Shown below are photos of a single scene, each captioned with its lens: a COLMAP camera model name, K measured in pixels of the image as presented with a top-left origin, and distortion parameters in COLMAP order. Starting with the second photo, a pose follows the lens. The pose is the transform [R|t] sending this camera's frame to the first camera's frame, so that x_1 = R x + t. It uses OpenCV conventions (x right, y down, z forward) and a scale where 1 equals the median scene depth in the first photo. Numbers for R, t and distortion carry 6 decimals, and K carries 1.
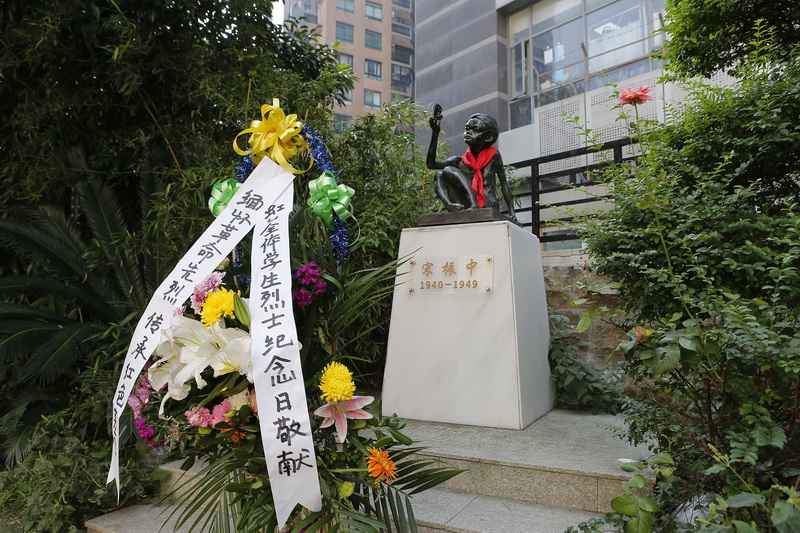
lens RADIAL K [[548.6, 0, 399.7], [0, 548.6, 265.9], [0, 0, 1]] dist [0.003939, 0.001157]
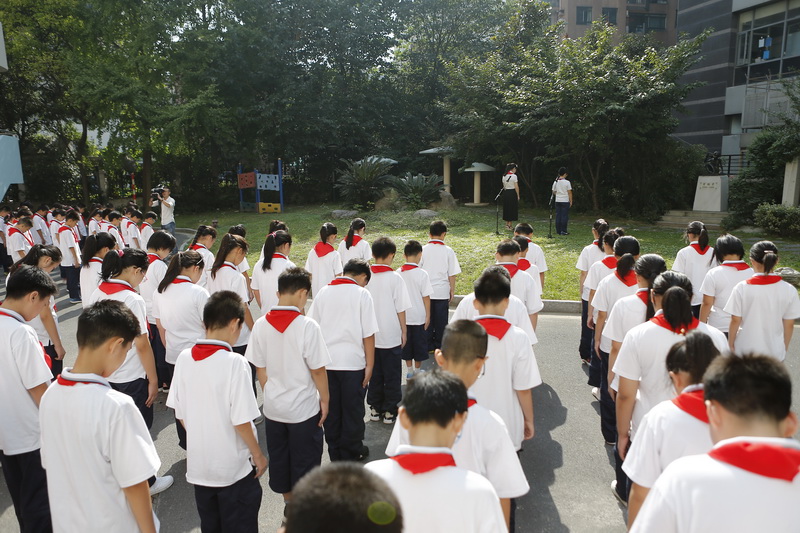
lens RADIAL K [[548.6, 0, 400.2], [0, 548.6, 267.2], [0, 0, 1]] dist [0.003939, 0.001157]
pose [[0.944553, 0.043804, -0.325423, -0.232132], [0.041608, 0.967106, 0.250948, -0.161494], [0.325711, -0.250574, 0.911660, -1.221024]]
